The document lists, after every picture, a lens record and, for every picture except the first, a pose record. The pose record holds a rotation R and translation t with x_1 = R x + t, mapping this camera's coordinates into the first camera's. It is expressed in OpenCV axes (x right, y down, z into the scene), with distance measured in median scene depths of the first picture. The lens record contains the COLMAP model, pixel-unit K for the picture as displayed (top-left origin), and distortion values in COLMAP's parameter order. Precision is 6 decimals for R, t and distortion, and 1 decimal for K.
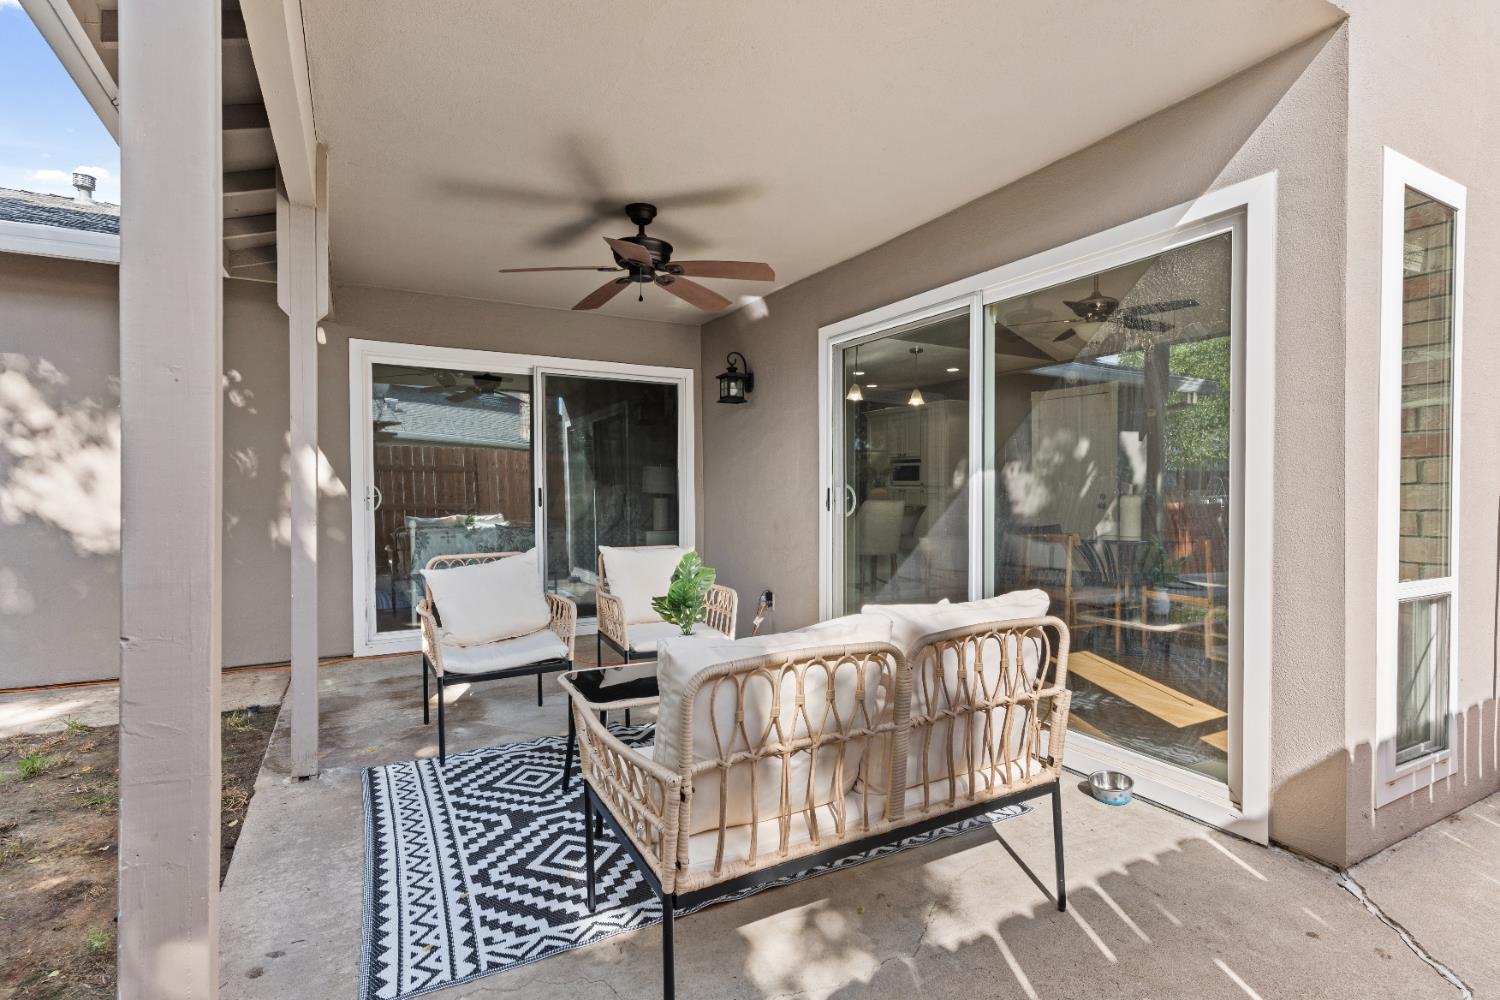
lens RADIAL K [[718.9, 0, 751.3], [0, 718.9, 497.0], [0, 0, 1]] dist [0.002972, -0.000524]
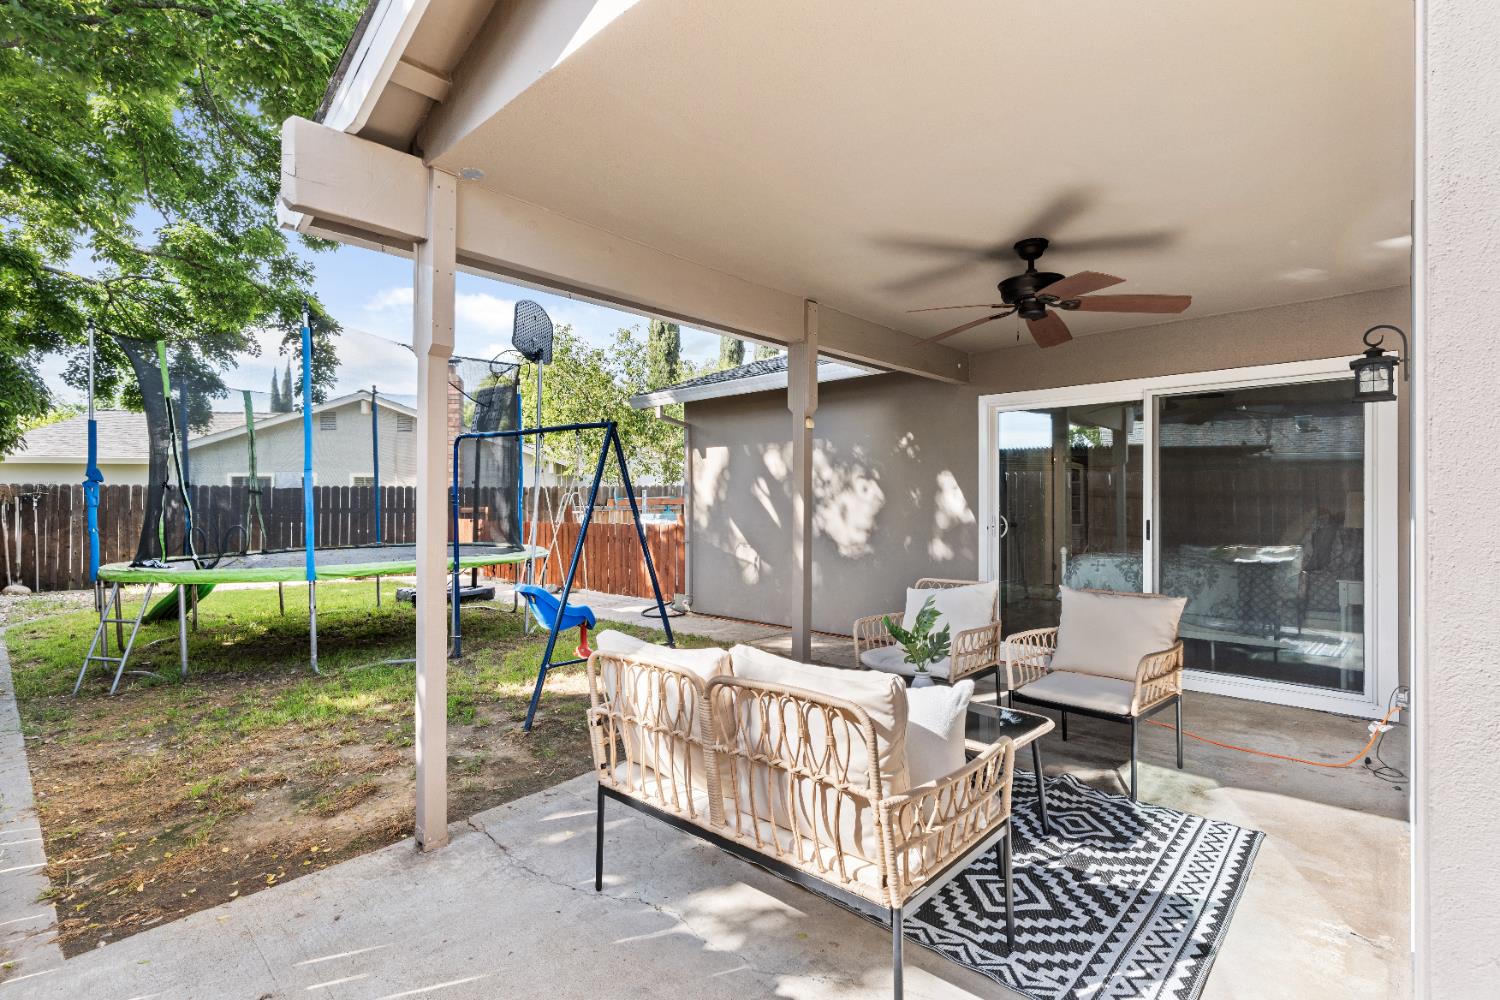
lens RADIAL K [[718.9, 0, 743.0], [0, 718.9, 502.0], [0, 0, 1]] dist [0.002972, -0.000524]
pose [[0.308810, -0.002581, -0.951120, 0.568689], [-0.006125, 0.999970, -0.004702, -0.035273], [0.951104, 0.007278, 0.308785, 0.282294]]
